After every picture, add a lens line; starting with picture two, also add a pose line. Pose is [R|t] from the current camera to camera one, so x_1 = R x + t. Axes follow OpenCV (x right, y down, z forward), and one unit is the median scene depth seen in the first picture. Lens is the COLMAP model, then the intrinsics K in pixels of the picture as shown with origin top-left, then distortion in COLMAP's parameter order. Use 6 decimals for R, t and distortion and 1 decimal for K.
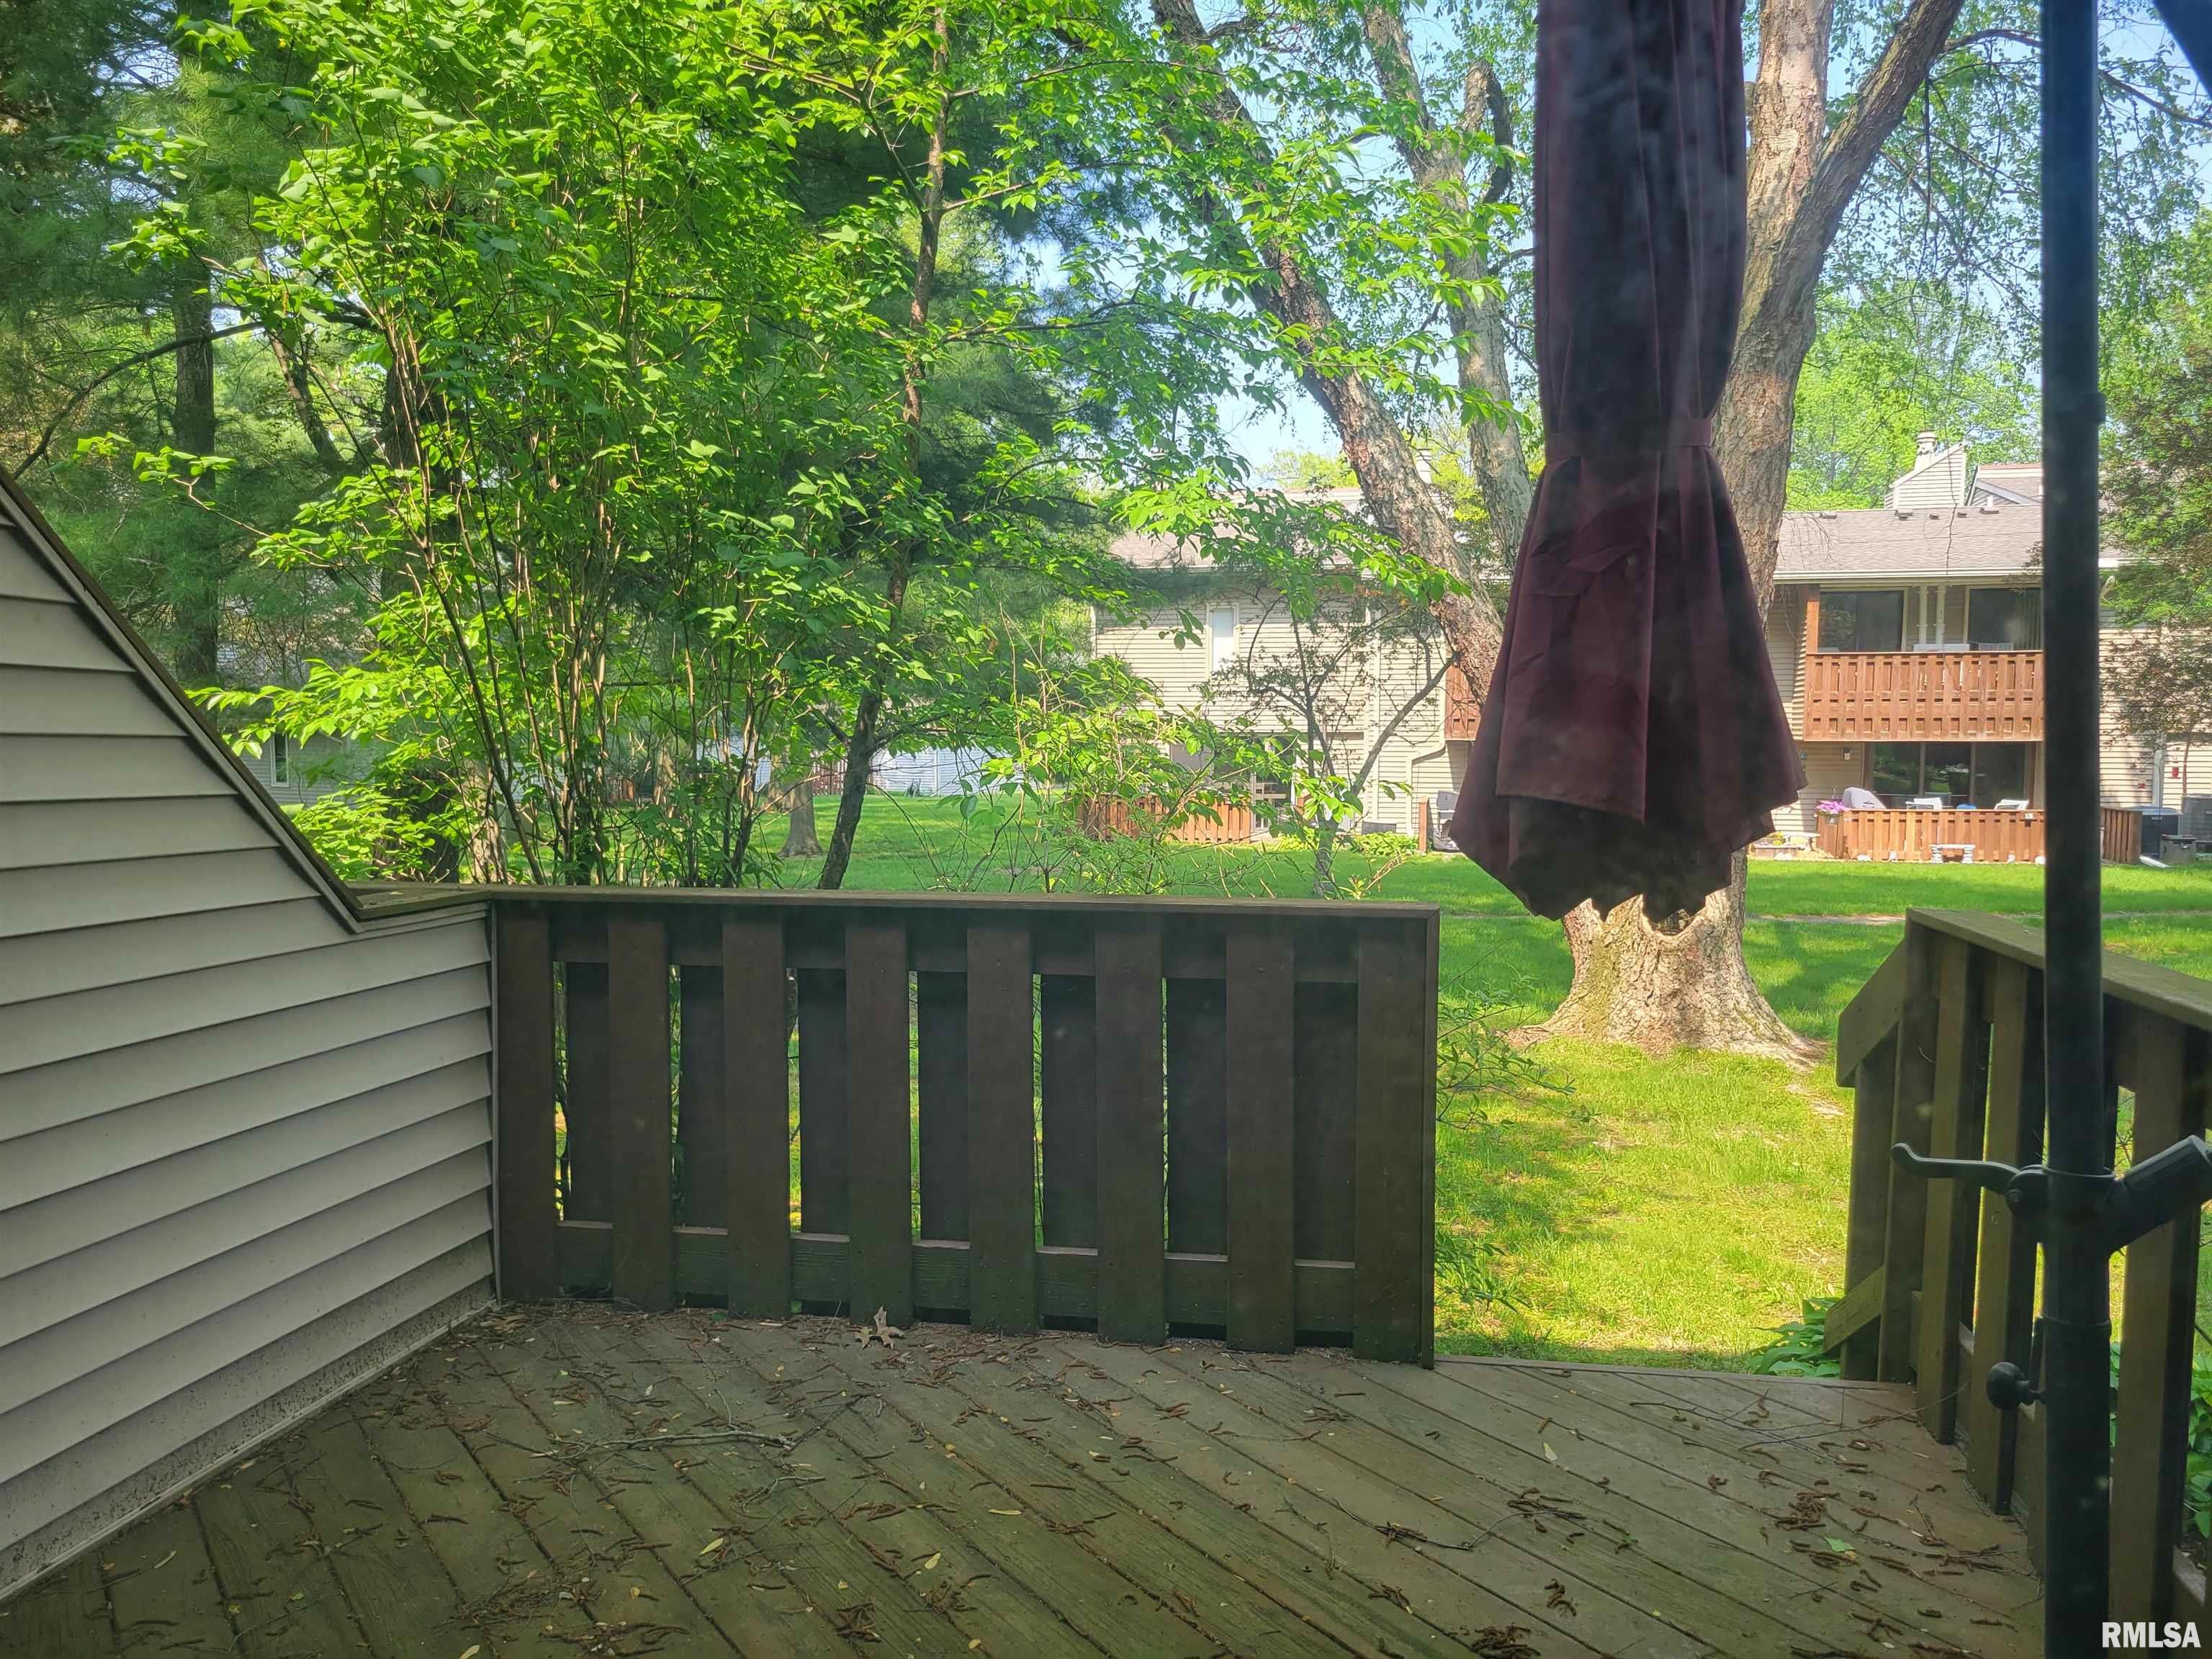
lens RADIAL K [[1682.9, 0, 1103.3], [0, 1682.9, 831.7], [0, 0, 1]] dist [0.031188, -0.009424]
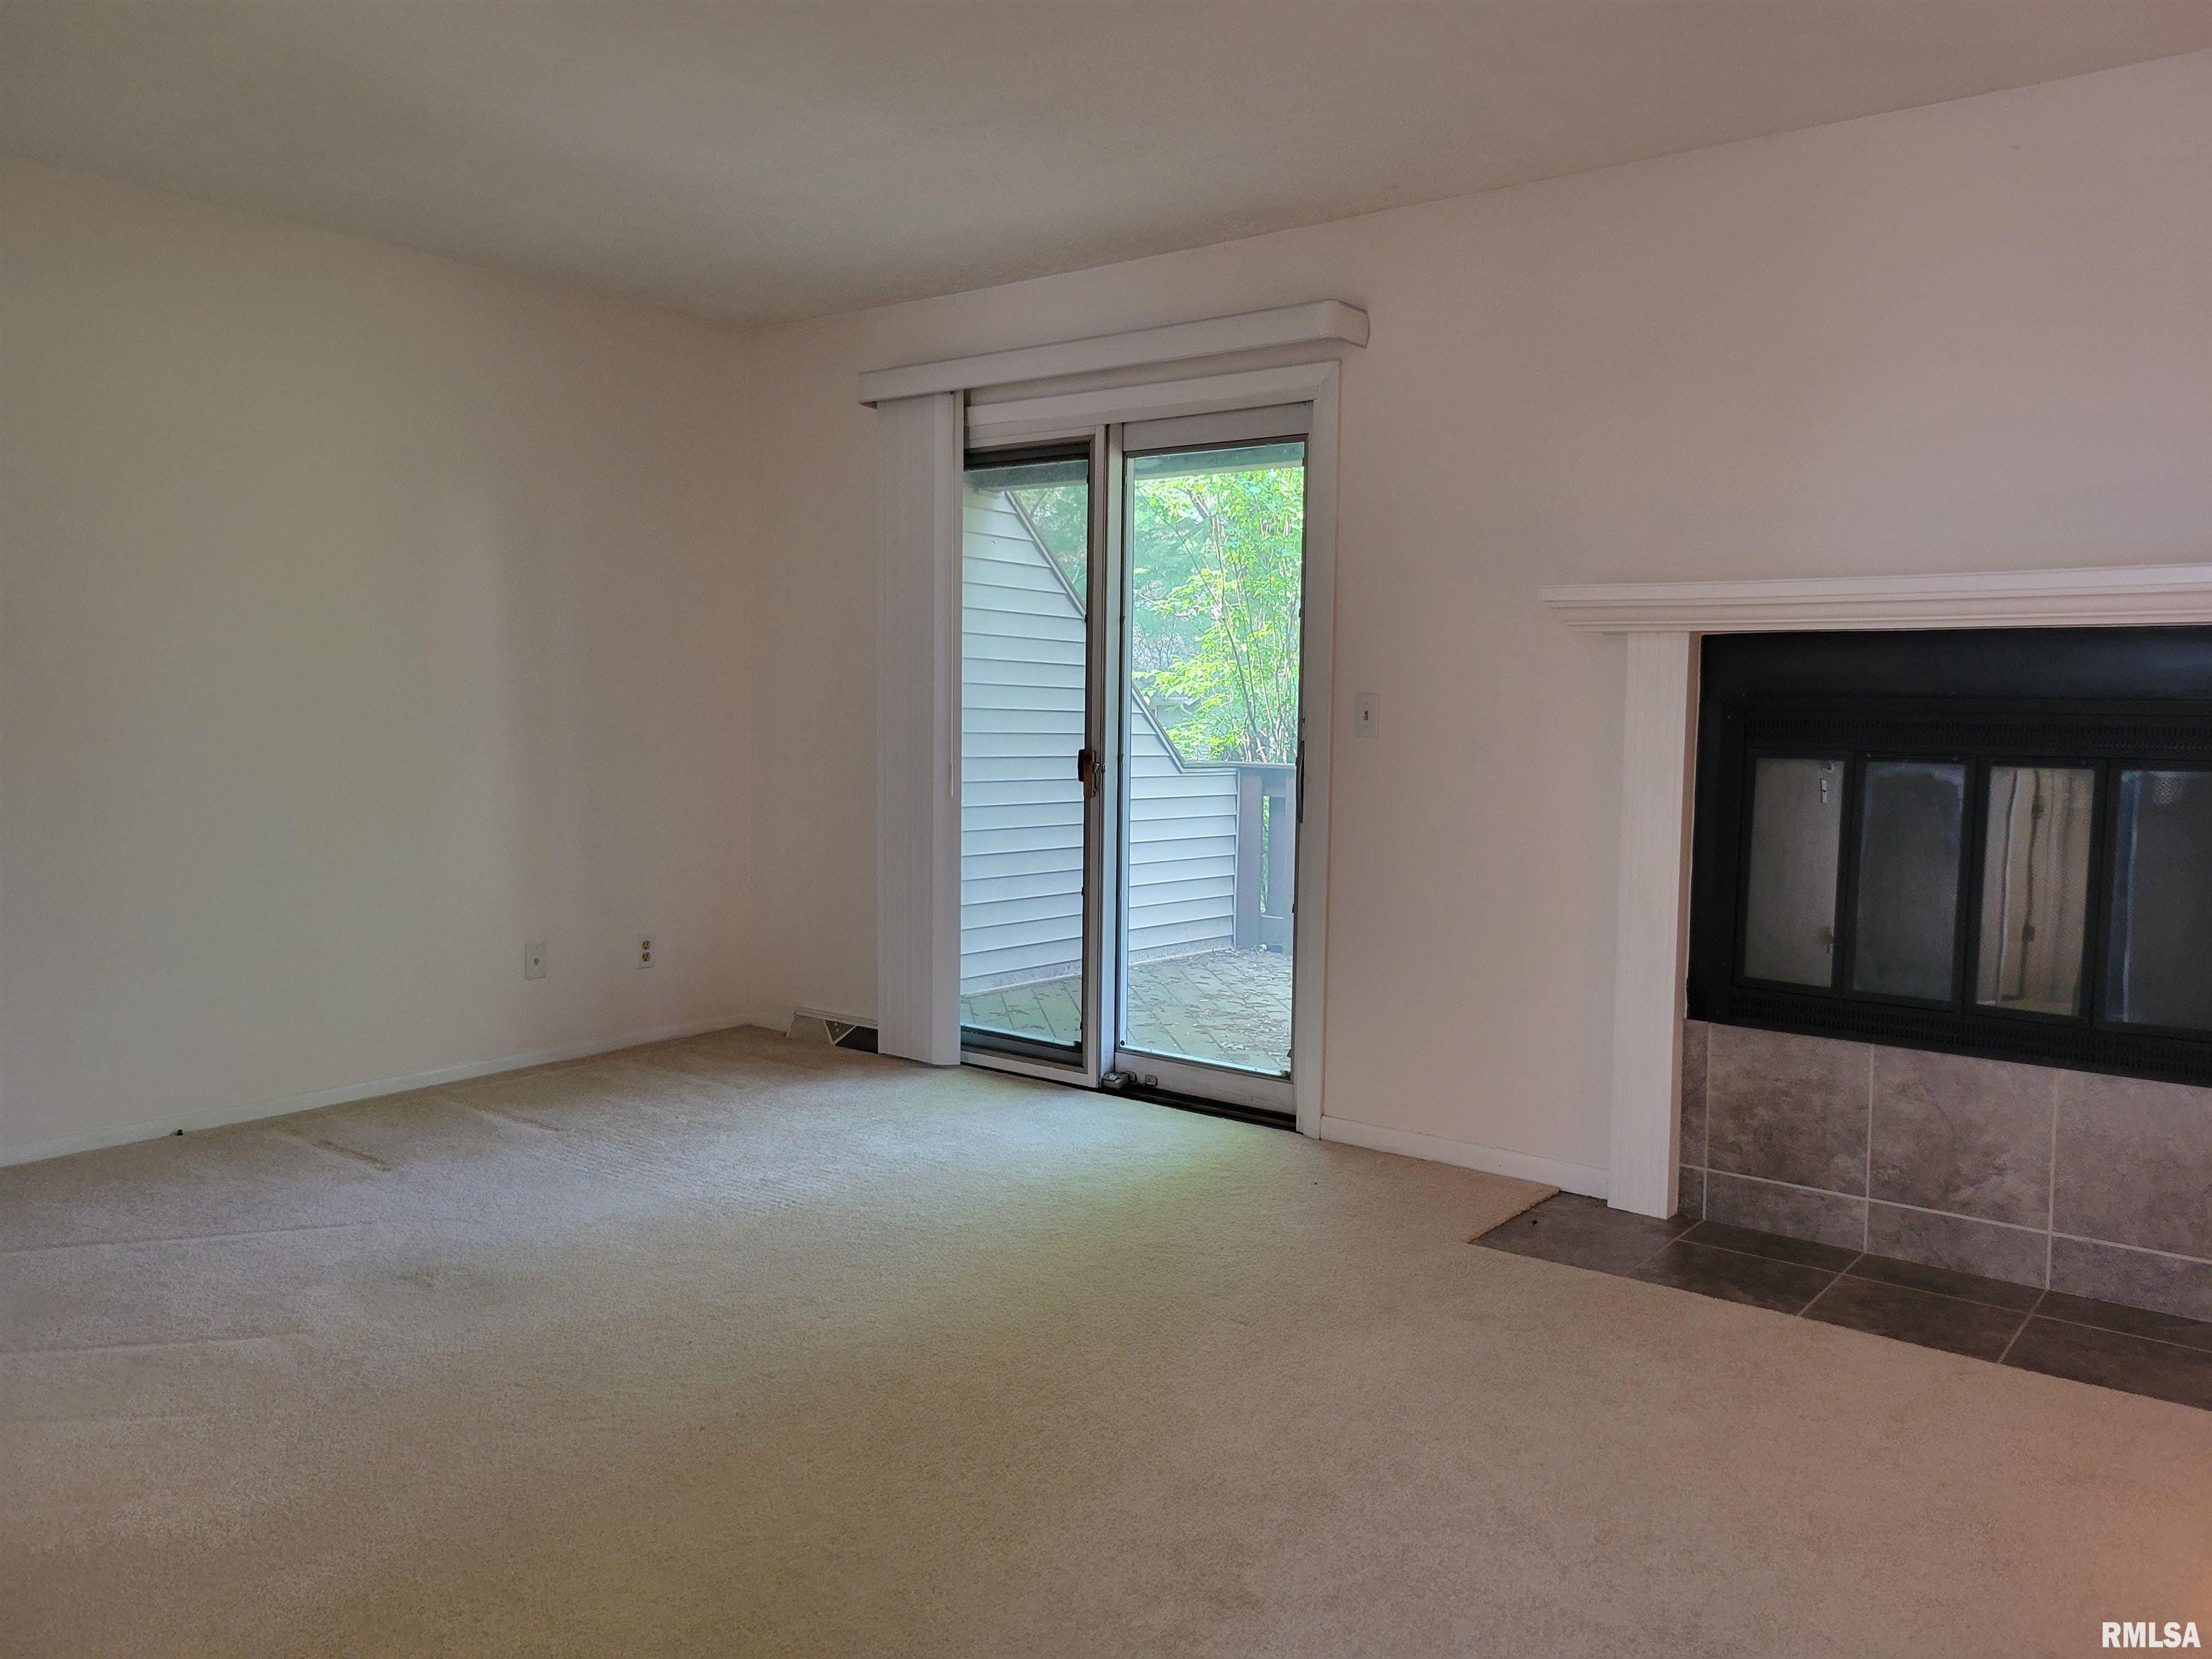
lens RADIAL K [[1682.9, 0, 1105.1], [0, 1682.9, 829.4], [0, 0, 1]] dist [0.031188, -0.009424]
pose [[0.888065, 0.053118, -0.456638, 0.471115], [-0.051226, 0.998550, 0.016532, 0.091441], [0.456854, 0.008710, 0.889499, -0.998200]]
